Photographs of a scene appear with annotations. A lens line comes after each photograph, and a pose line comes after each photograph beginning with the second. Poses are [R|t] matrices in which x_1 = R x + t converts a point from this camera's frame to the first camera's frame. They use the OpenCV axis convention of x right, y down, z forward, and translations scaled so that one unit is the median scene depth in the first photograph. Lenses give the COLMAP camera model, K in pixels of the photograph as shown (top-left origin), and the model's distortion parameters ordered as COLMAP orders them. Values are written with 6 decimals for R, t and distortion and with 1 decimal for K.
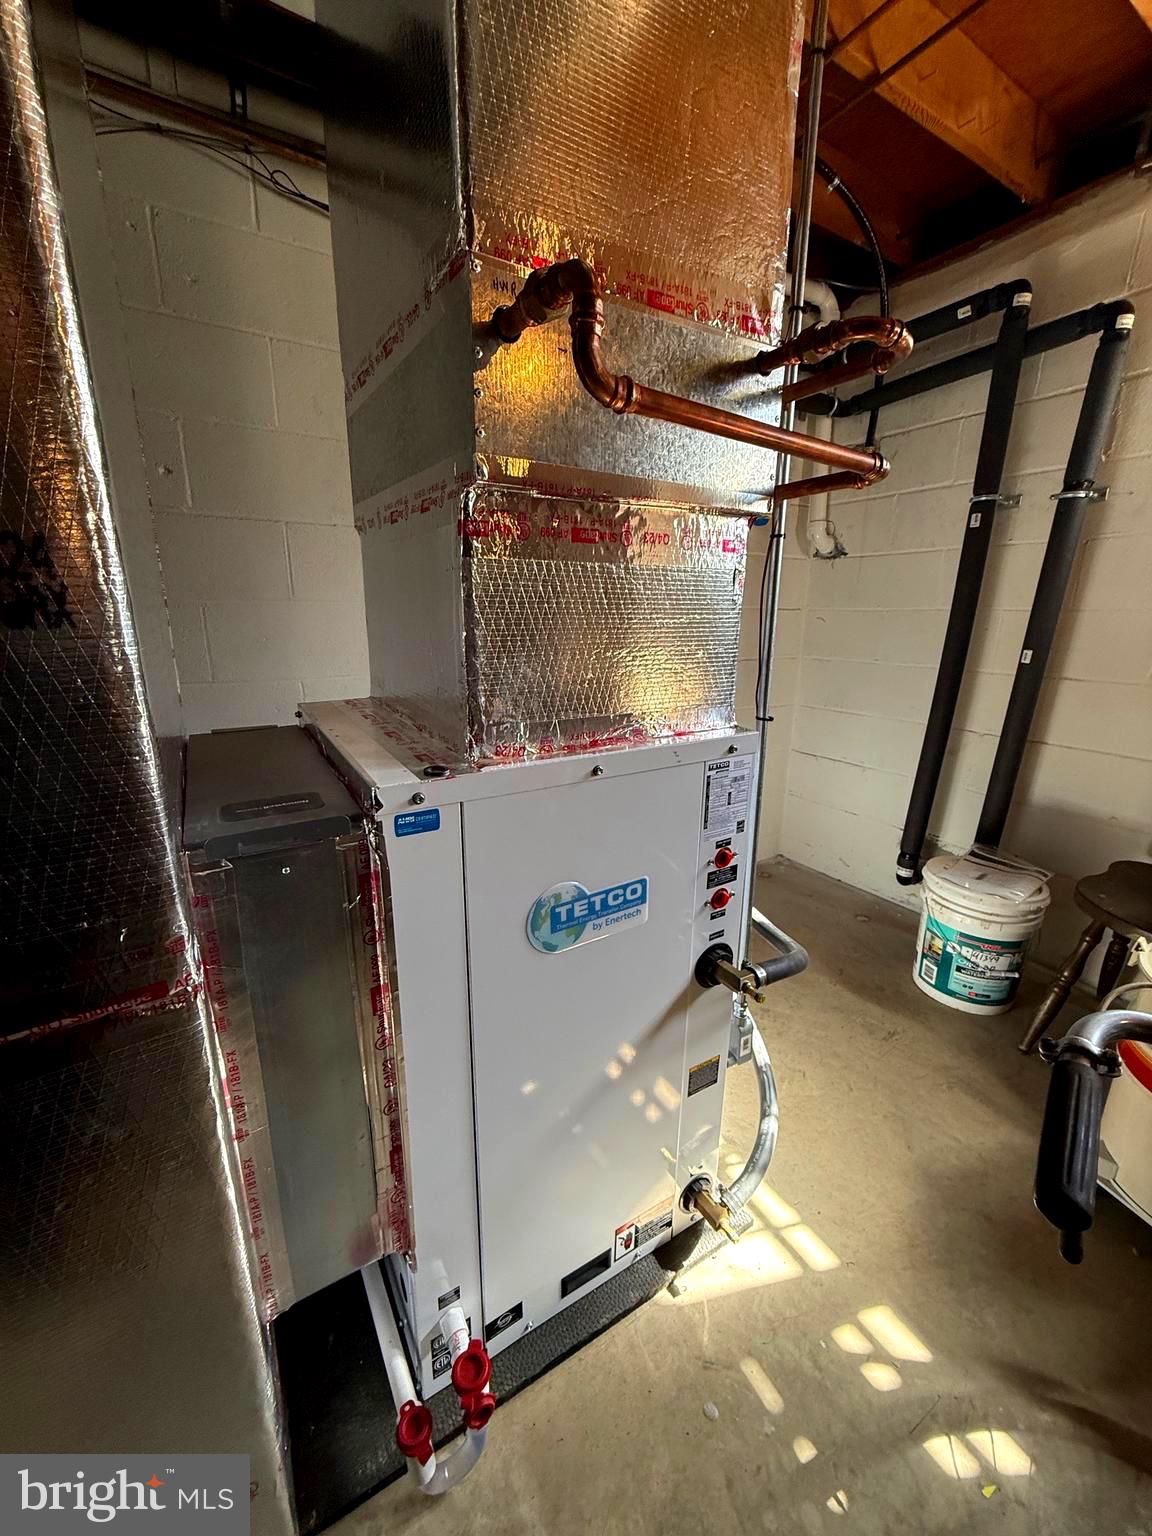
lens RADIAL K [[612.7, 0, 577.8], [0, 612.7, 767.7], [0, 0, 1]] dist [0.002761, -0.000205]
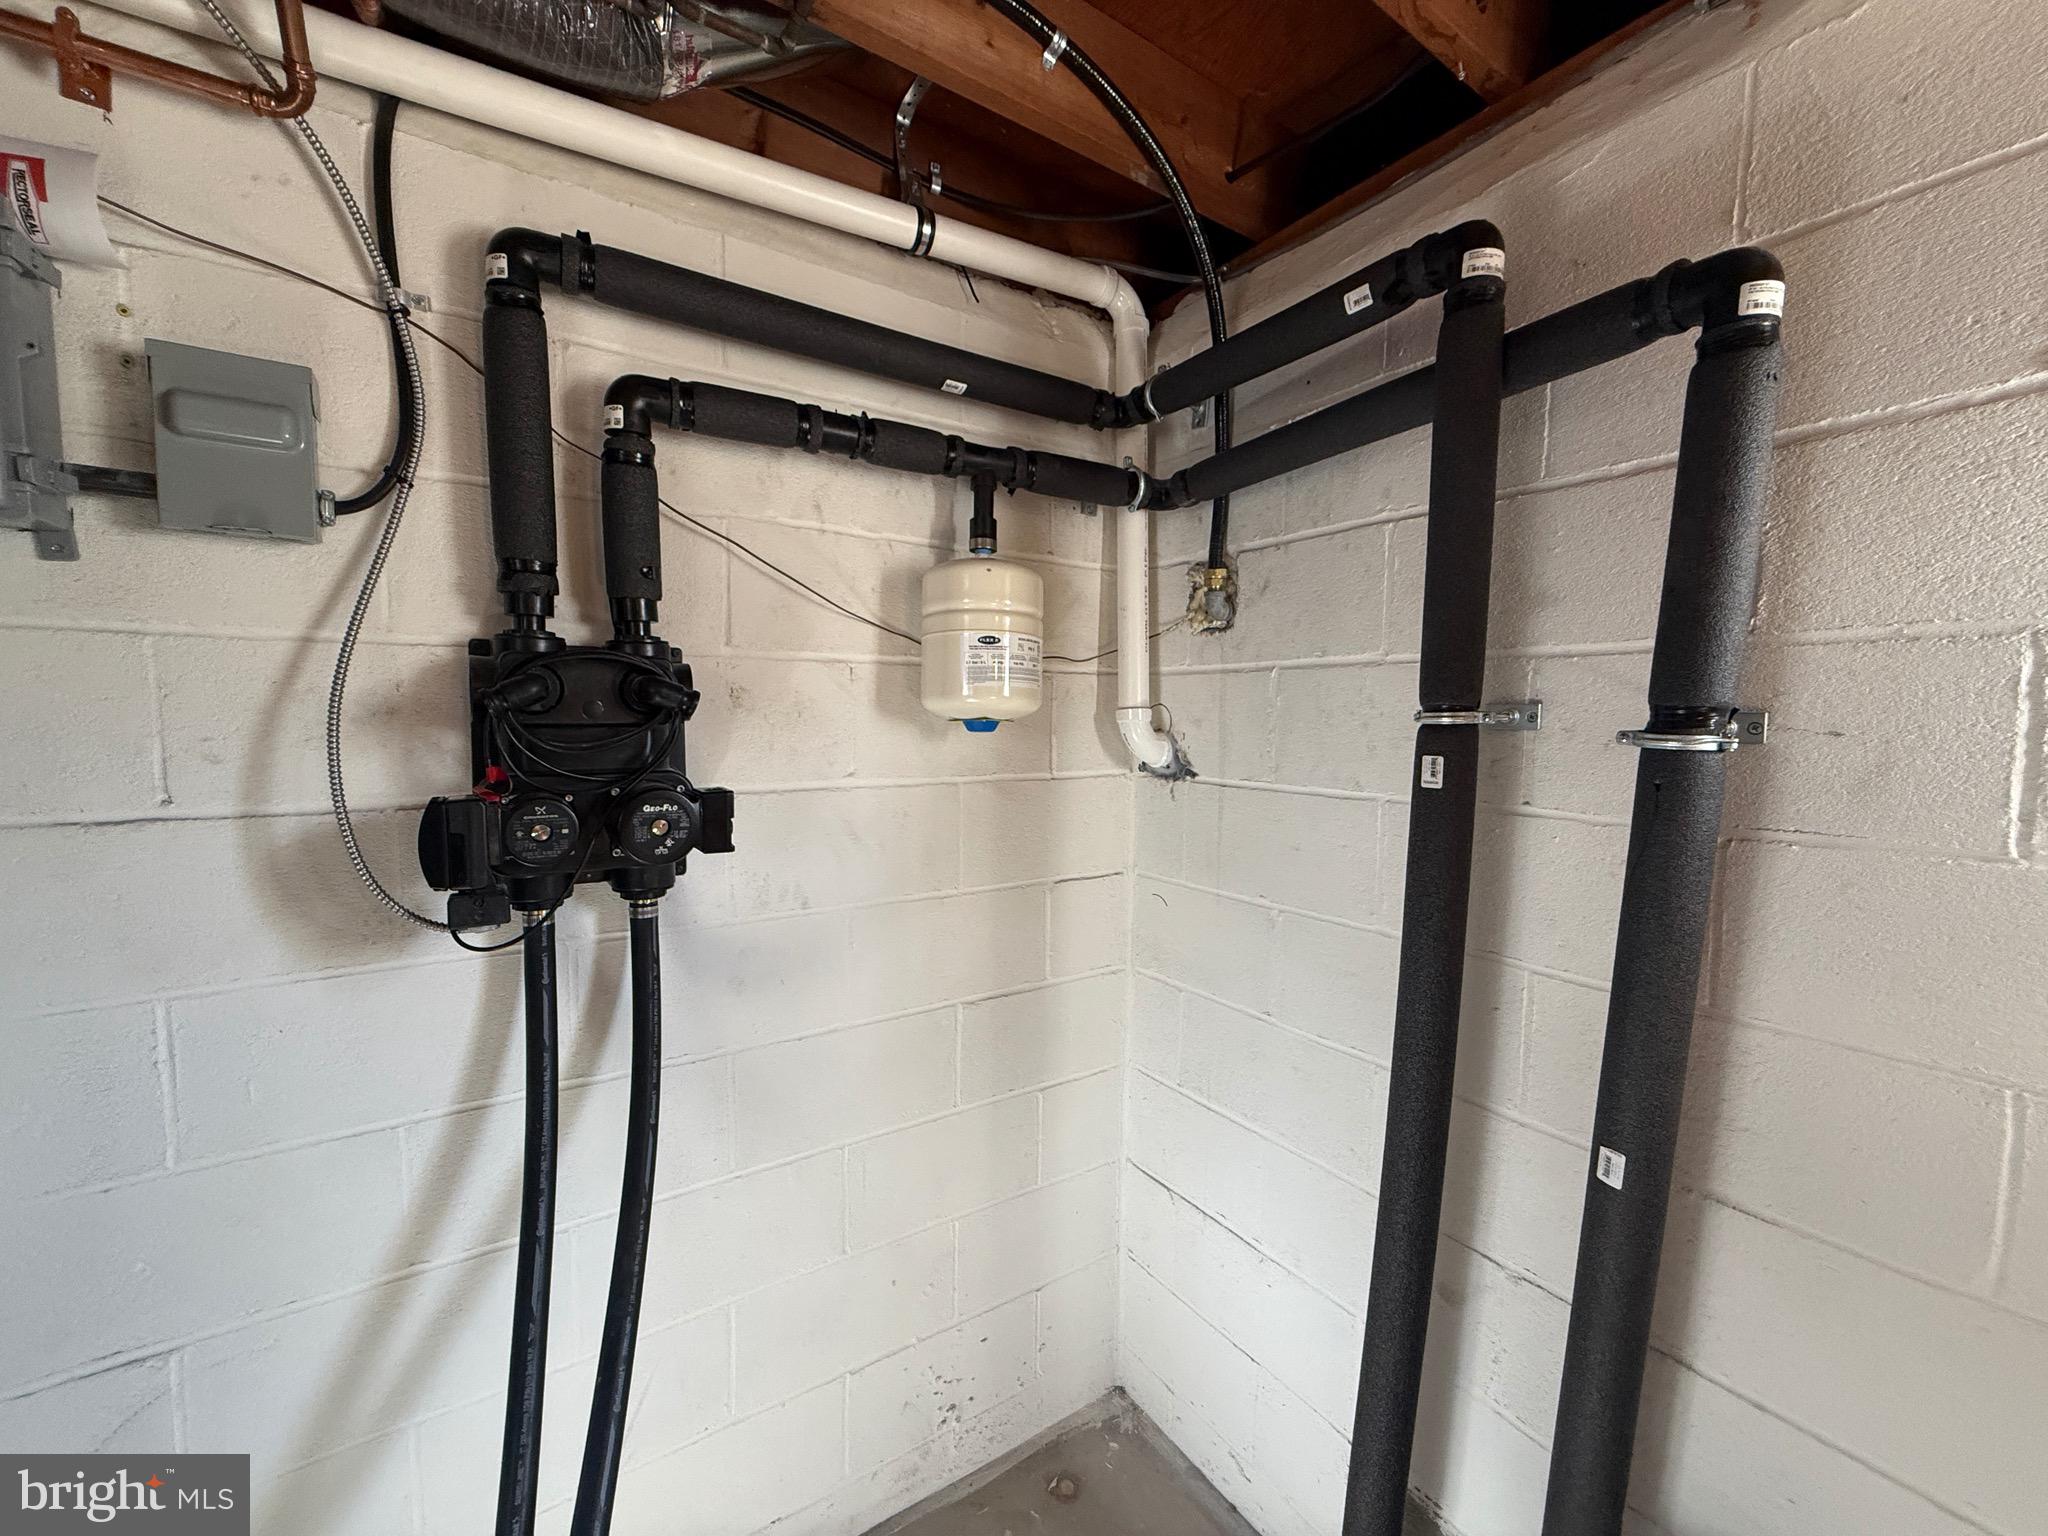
lens RADIAL K [[816.9, 0, 1024.0], [0, 816.9, 774.2], [0, 0, 1]] dist [0.002761, -0.000205]
pose [[0.999363, -0.006523, 0.035080, 0.373308], [0.012477, 0.984967, -0.172289, -0.318169], [-0.033429, 0.172617, 0.984422, 0.501100]]
